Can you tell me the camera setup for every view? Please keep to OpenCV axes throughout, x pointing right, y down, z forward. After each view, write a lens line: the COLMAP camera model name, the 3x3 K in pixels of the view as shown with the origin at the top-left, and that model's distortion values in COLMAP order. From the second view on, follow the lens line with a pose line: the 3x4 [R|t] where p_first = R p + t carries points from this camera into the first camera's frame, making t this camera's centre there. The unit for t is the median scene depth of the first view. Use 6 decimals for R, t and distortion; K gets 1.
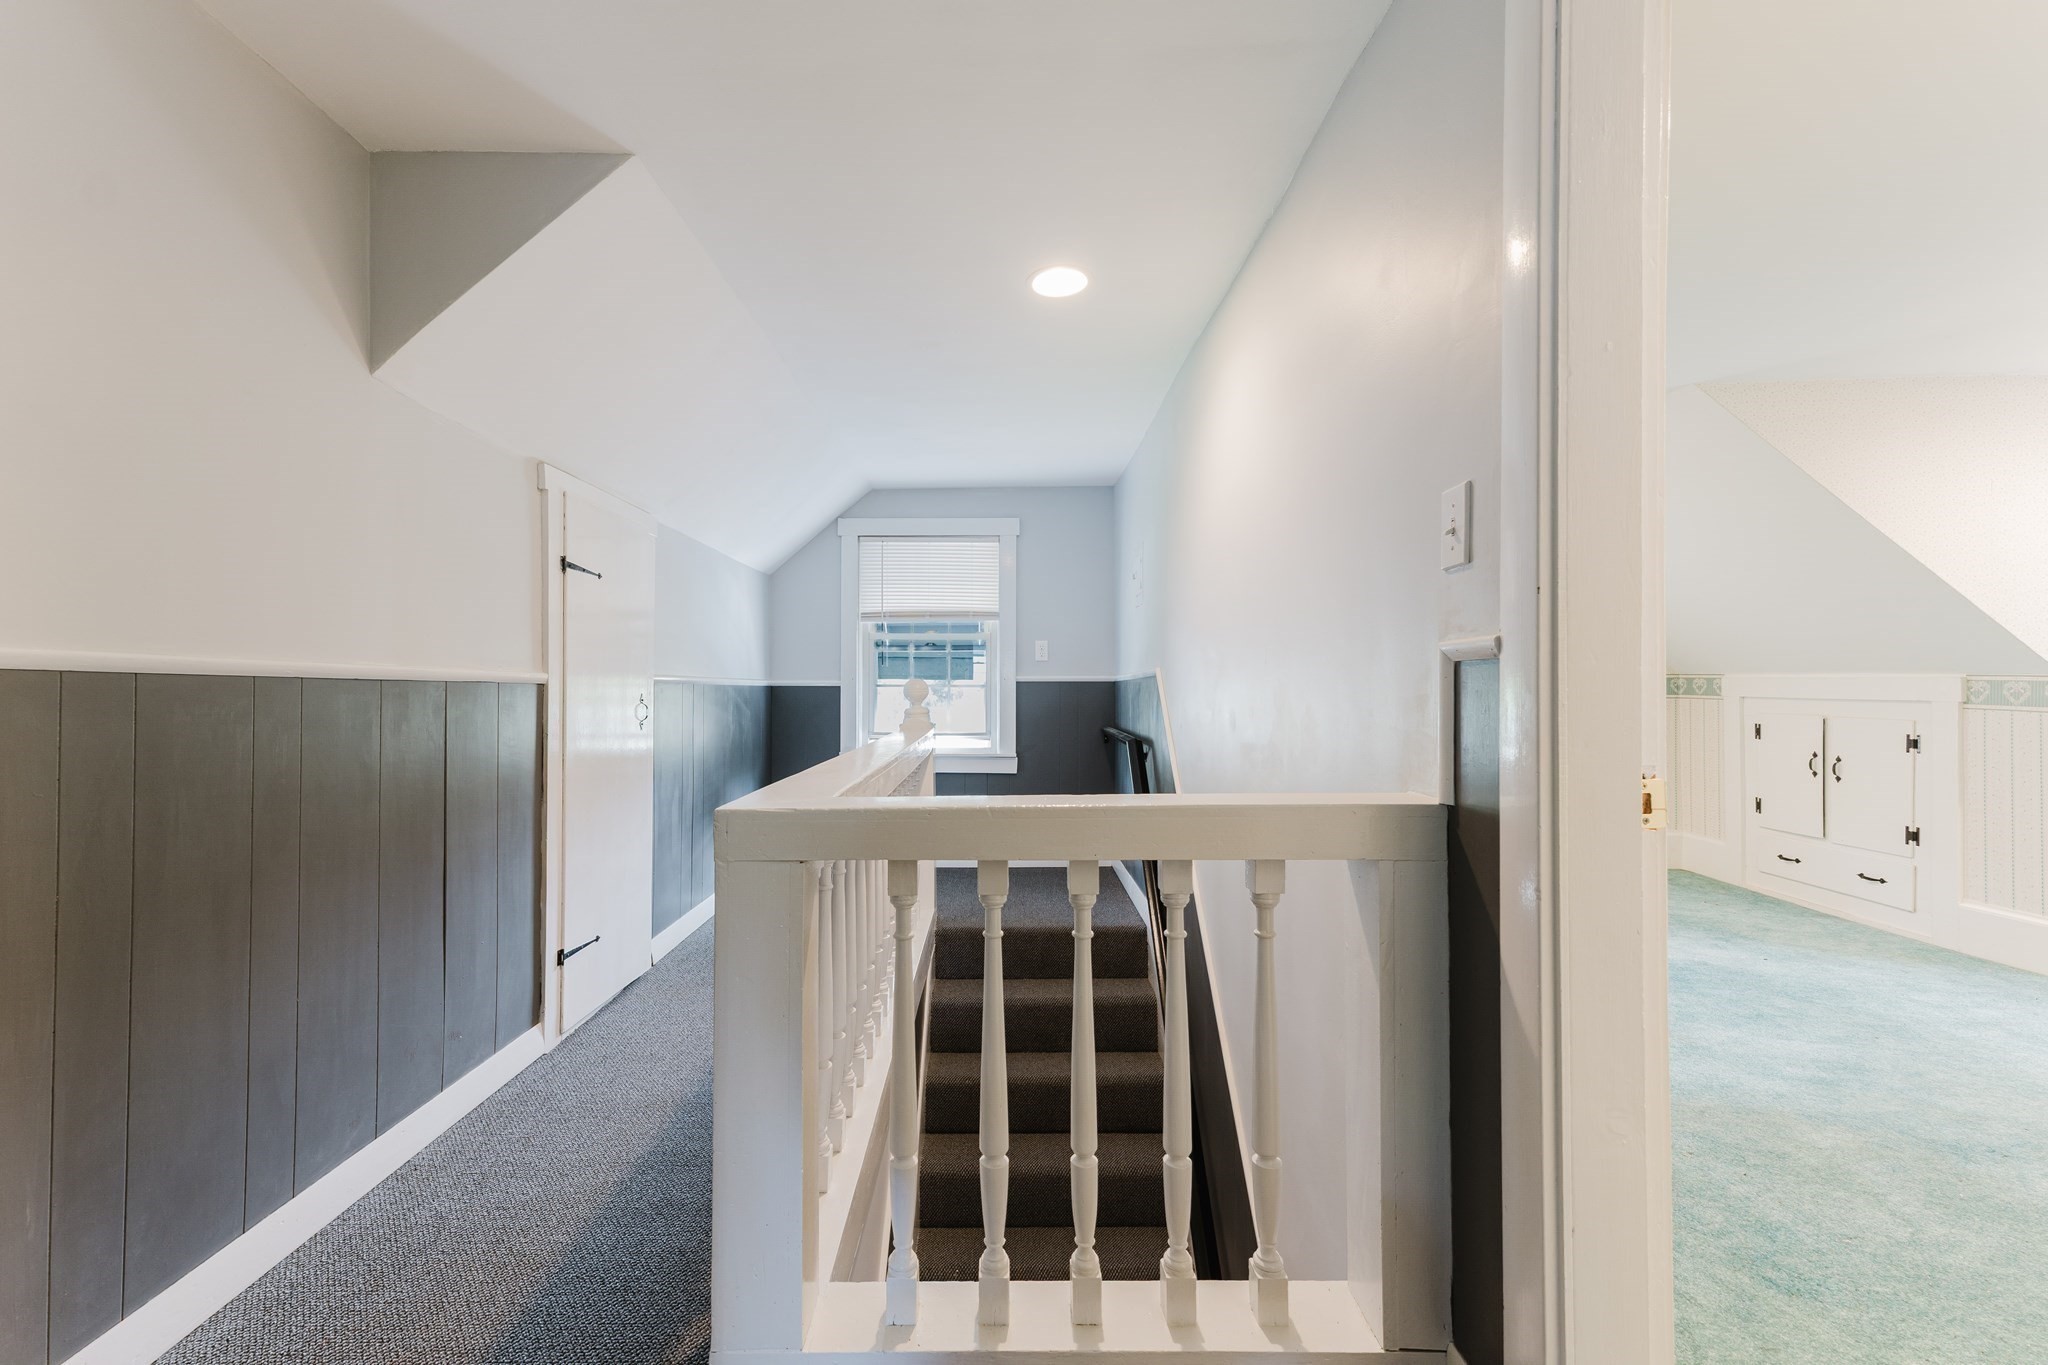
lens RADIAL K [[844.4, 0, 944.2], [0, 844.4, 694.3], [0, 0, 1]] dist [0.002013, 0.000078]
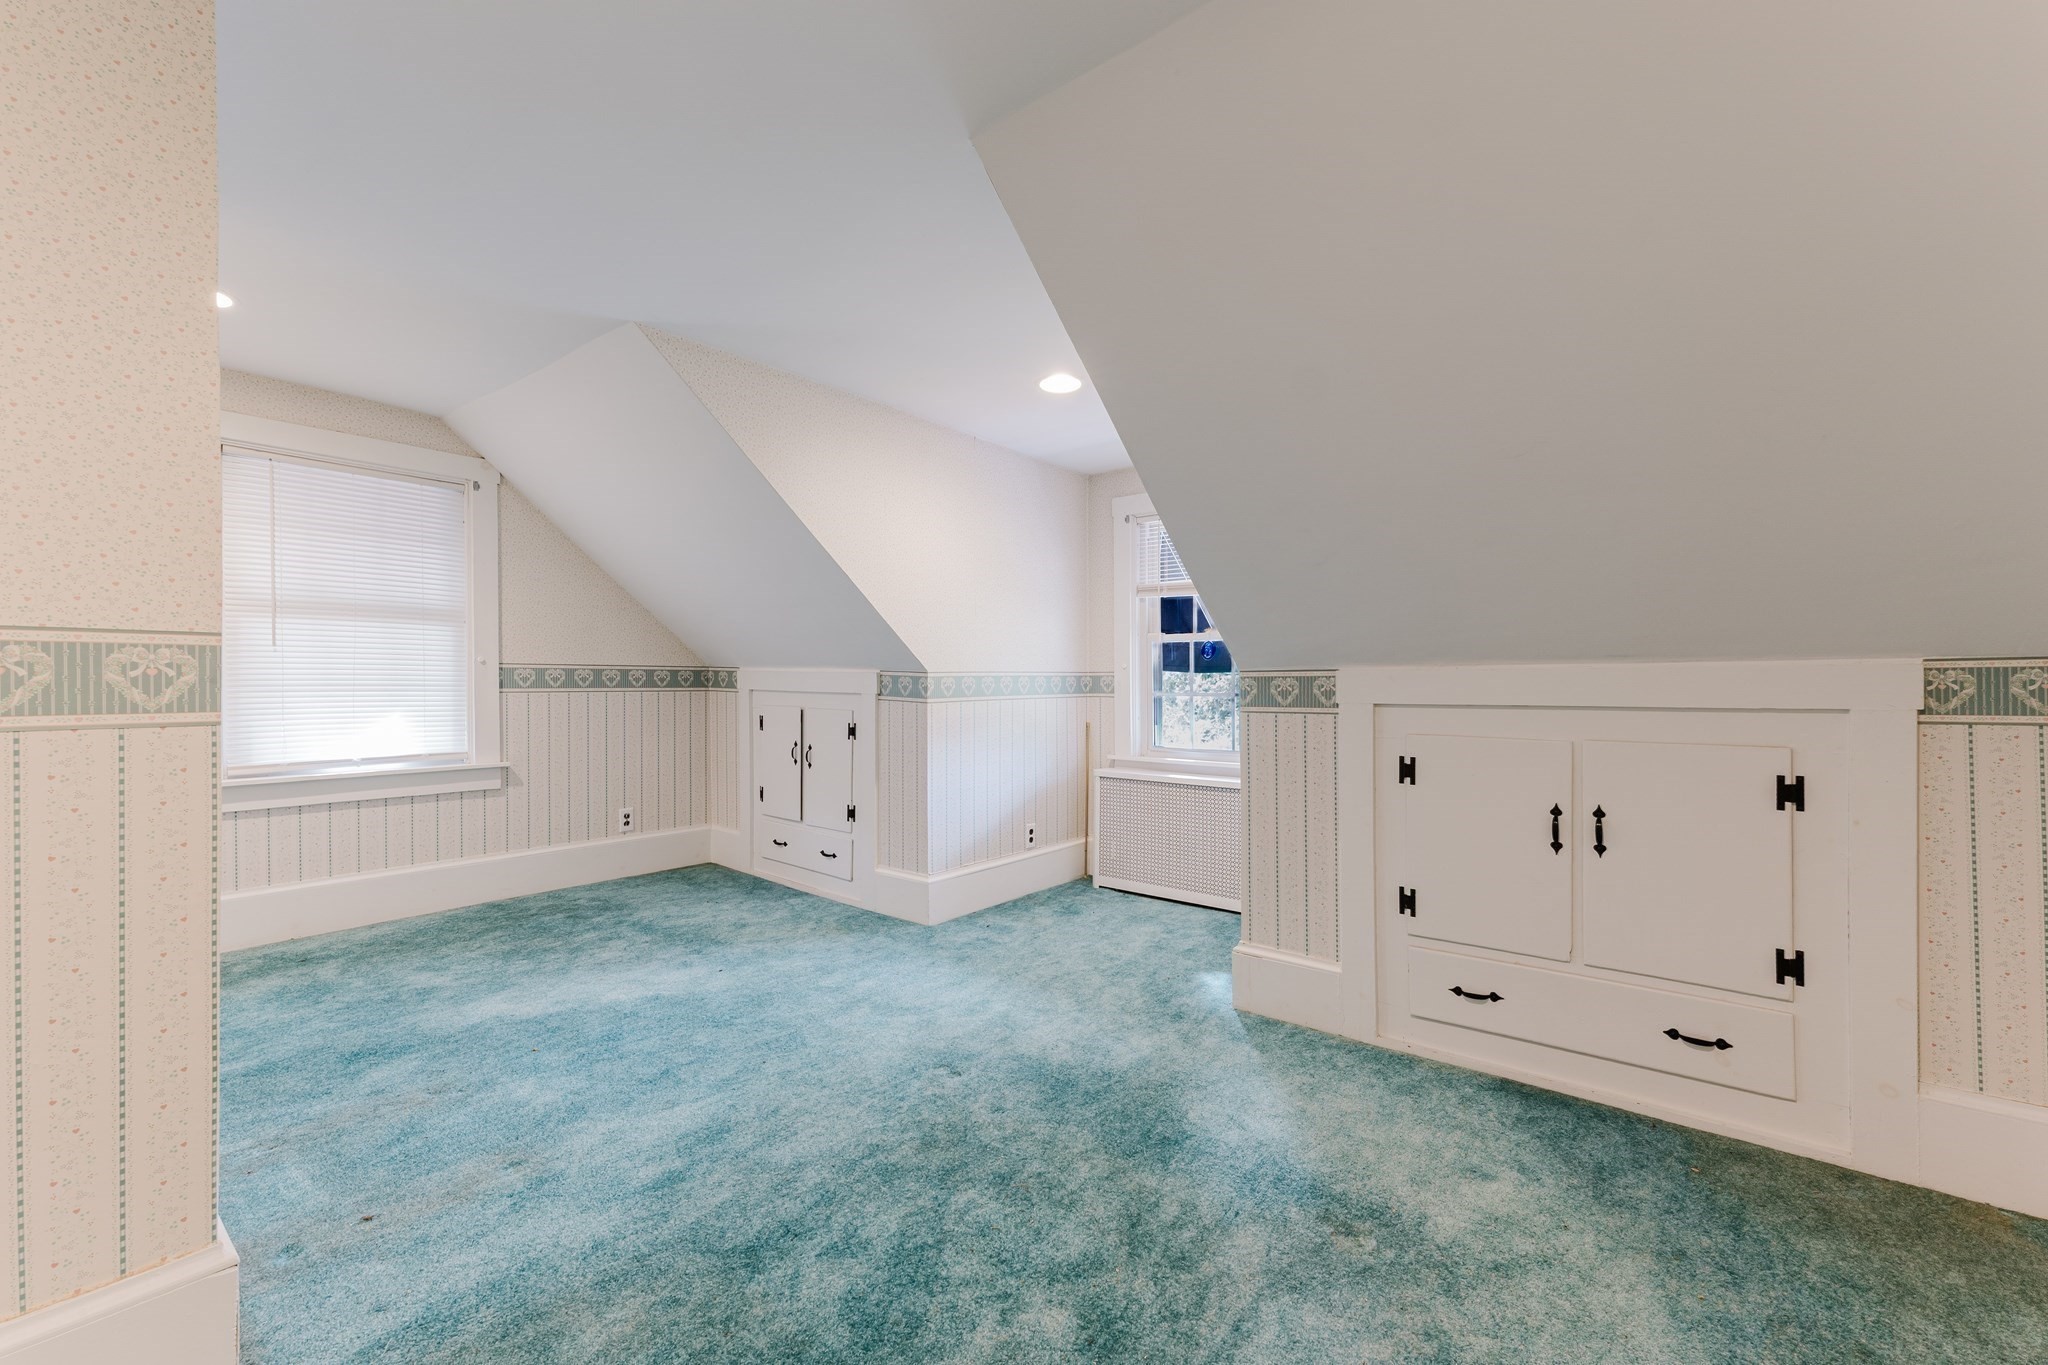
lens RADIAL K [[844.4, 0, 1015.2], [0, 844.4, 685.1], [0, 0, 1]] dist [0.002013, 0.000078]
pose [[0.581398, 0.000008, 0.813619, 0.375671], [-0.000202, 1.000000, 0.000135, -0.003194], [-0.813619, -0.000243, 0.581398, 0.179048]]
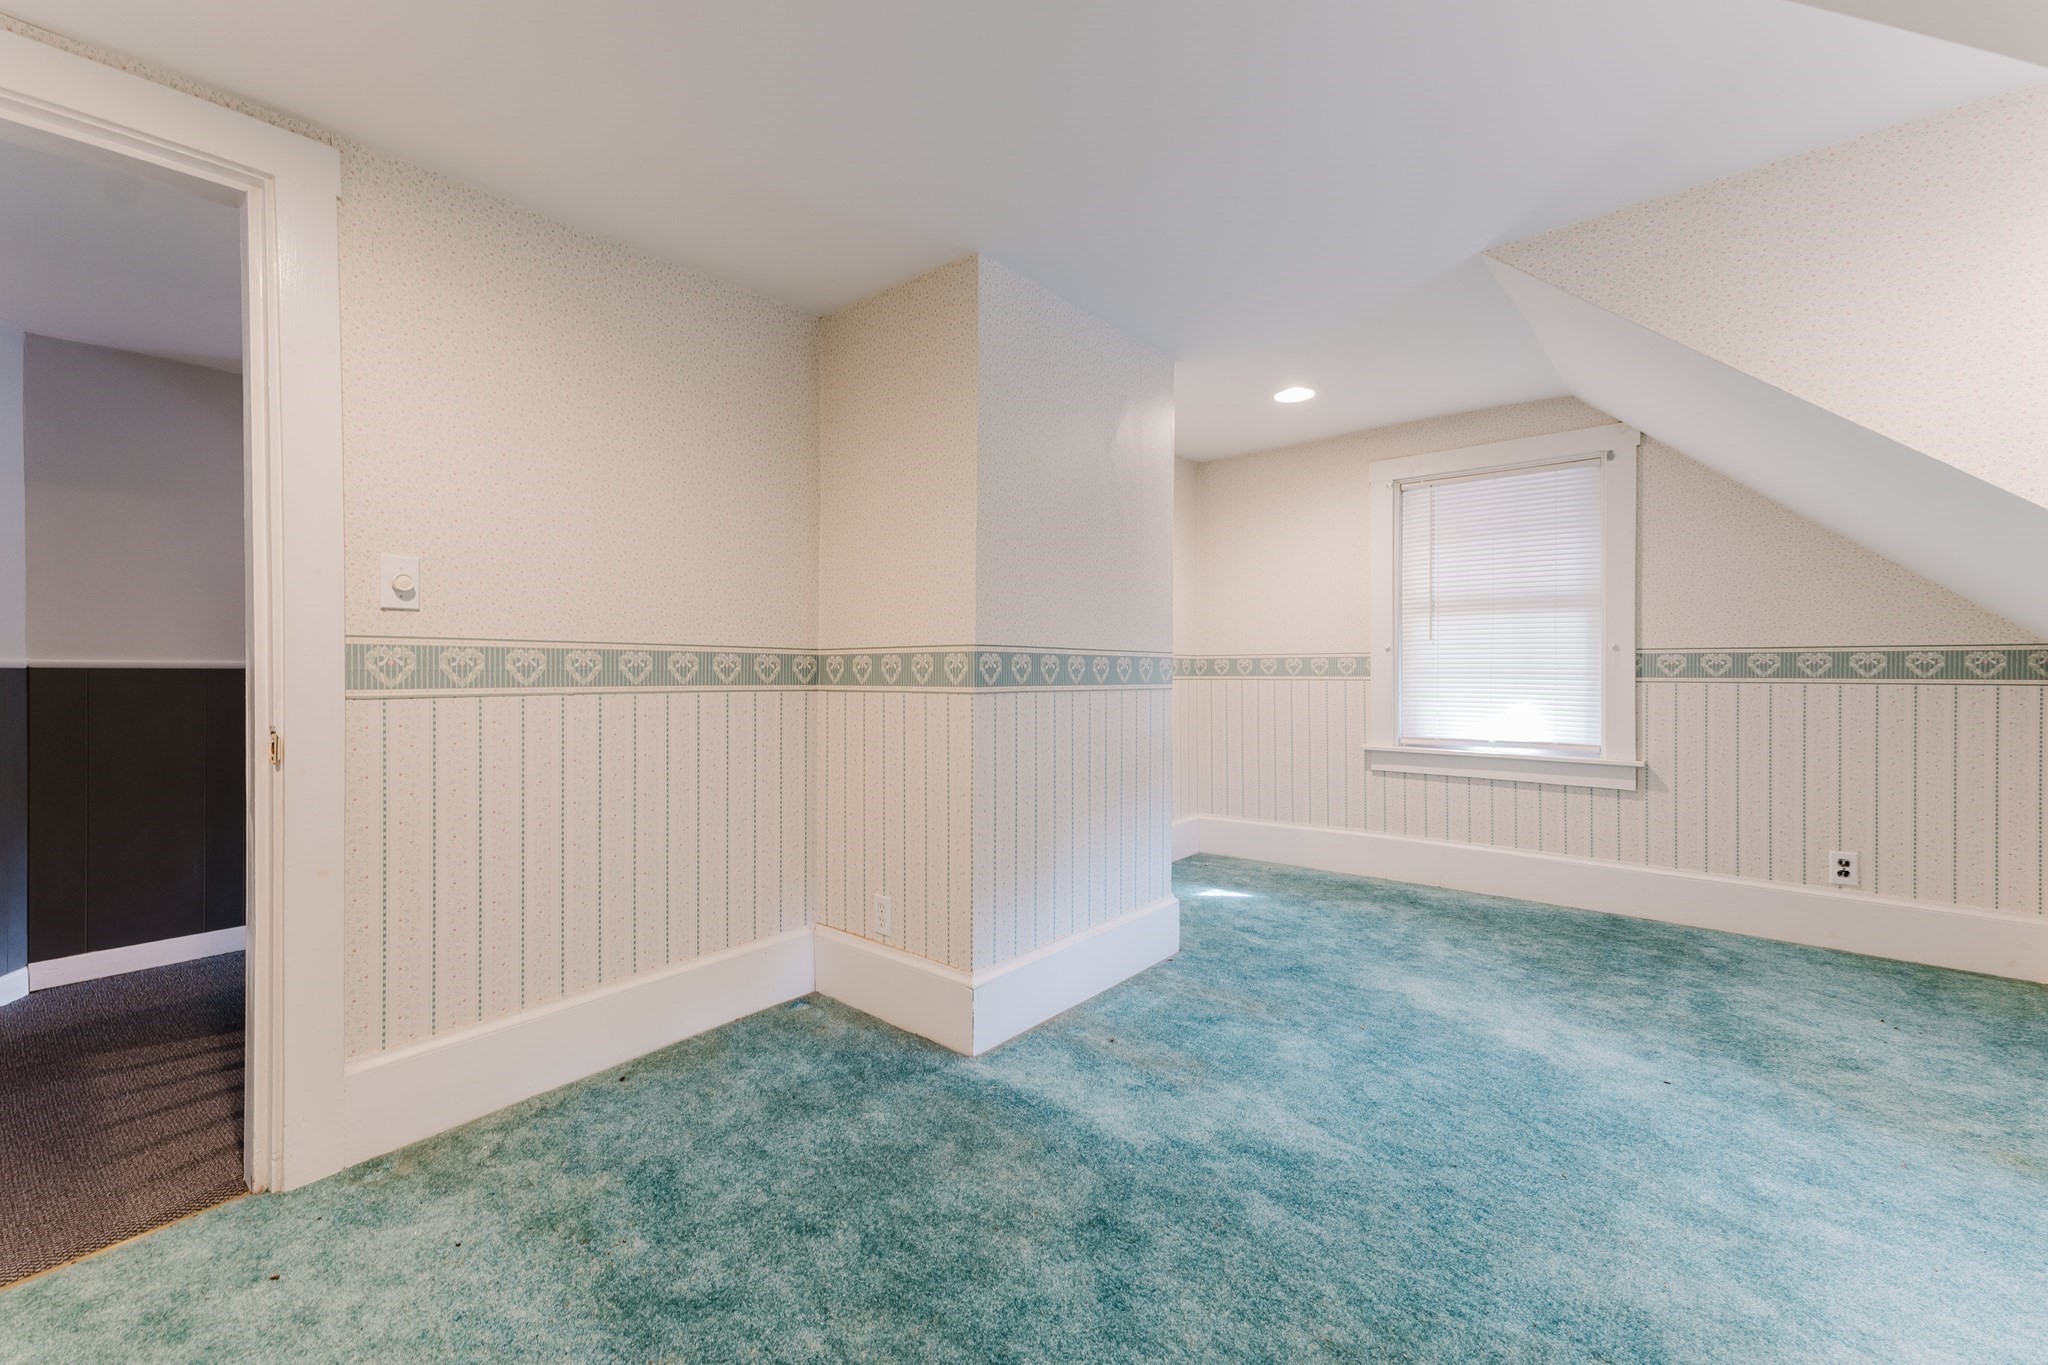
lens RADIAL K [[844.4, 0, 1017.9], [0, 844.4, 672.1], [0, 0, 1]] dist [0.002013, 0.000078]
pose [[0.784329, 0.005321, -0.620323, 0.910408], [-0.004171, 0.999986, 0.003305, -0.004785], [0.620331, -0.000005, 0.784340, 0.163682]]
